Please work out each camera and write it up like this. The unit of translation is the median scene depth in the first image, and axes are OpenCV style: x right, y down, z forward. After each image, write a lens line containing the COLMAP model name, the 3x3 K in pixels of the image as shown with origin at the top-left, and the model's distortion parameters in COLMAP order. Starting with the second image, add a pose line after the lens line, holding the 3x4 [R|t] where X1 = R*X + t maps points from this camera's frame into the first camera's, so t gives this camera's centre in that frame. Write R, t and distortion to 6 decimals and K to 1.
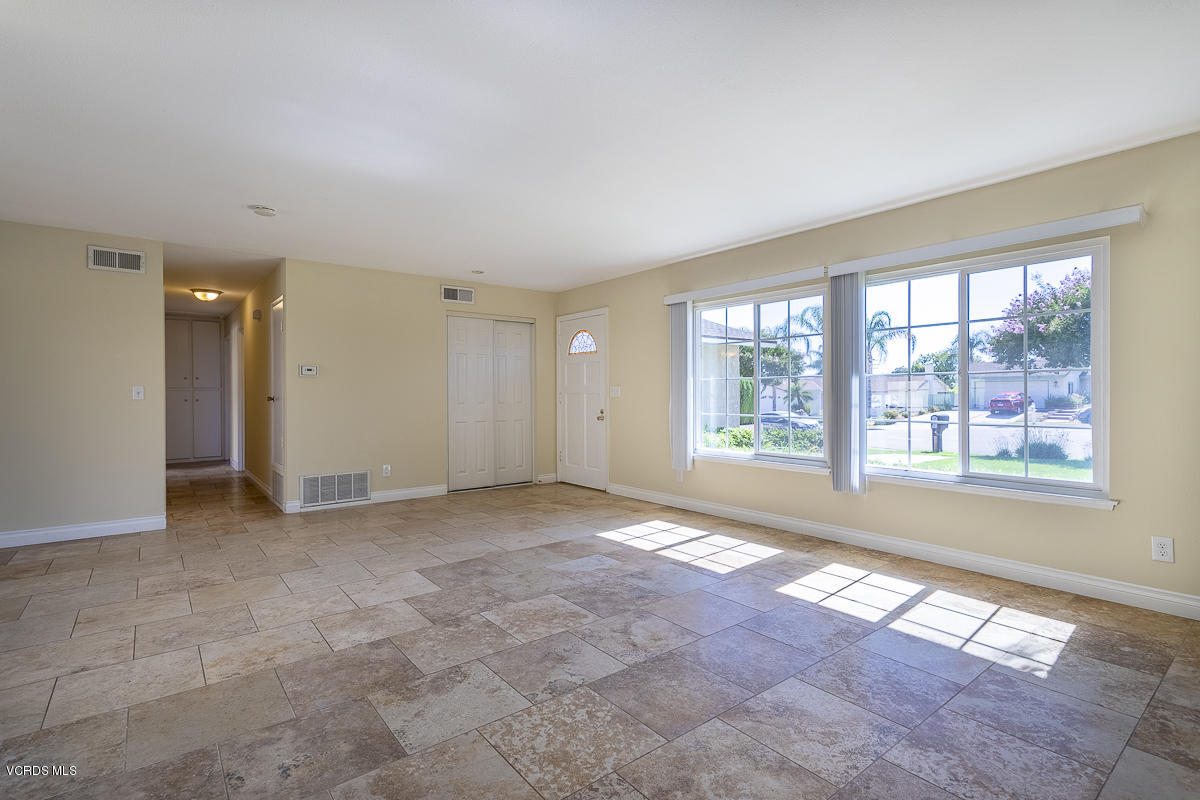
lens RADIAL K [[581.1, 0, 611.6], [0, 581.1, 396.5], [0, 0, 1]] dist [0.002884, 0.000416]
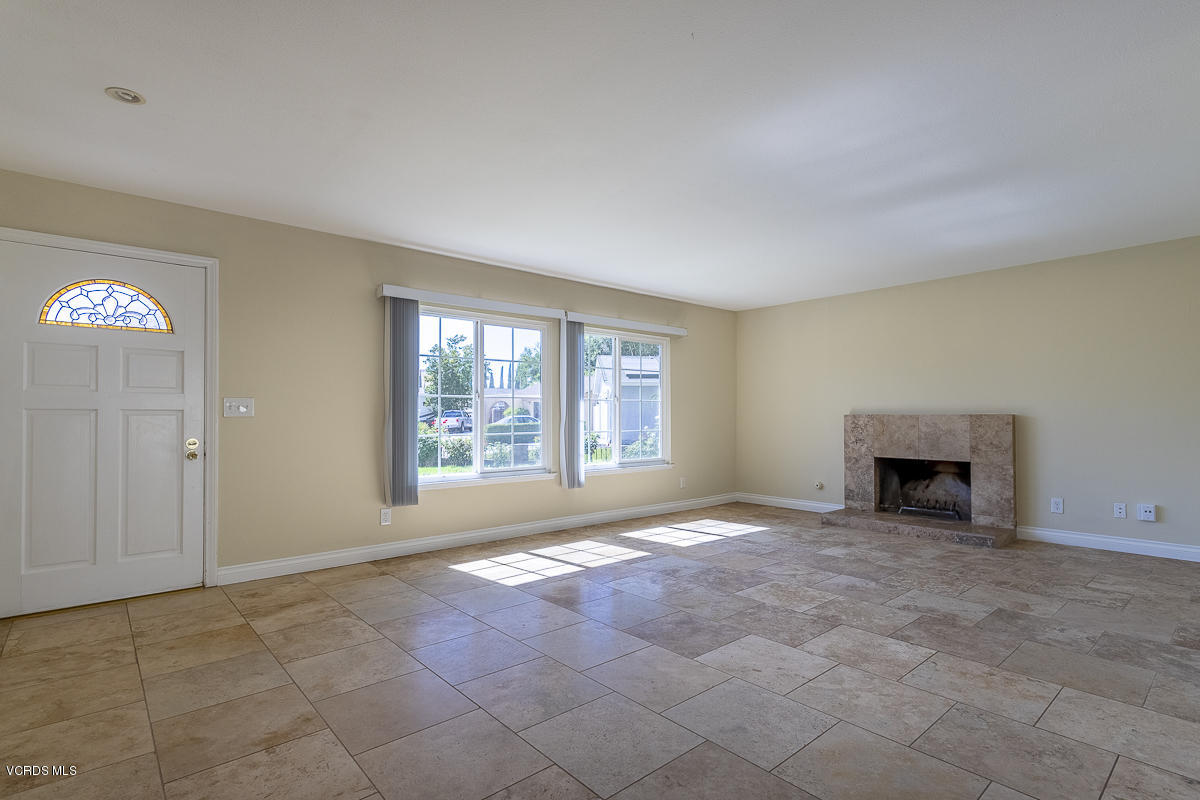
lens RADIAL K [[583.2, 0, 598.2], [0, 583.2, 413.4], [0, 0, 1]] dist [0.001721, 0.000325]
pose [[-0.048076, 0.008702, 0.998806, -1.288300], [0.007100, 0.999940, -0.008371, 0.010846], [-0.998818, 0.006689, -0.048135, 1.421468]]
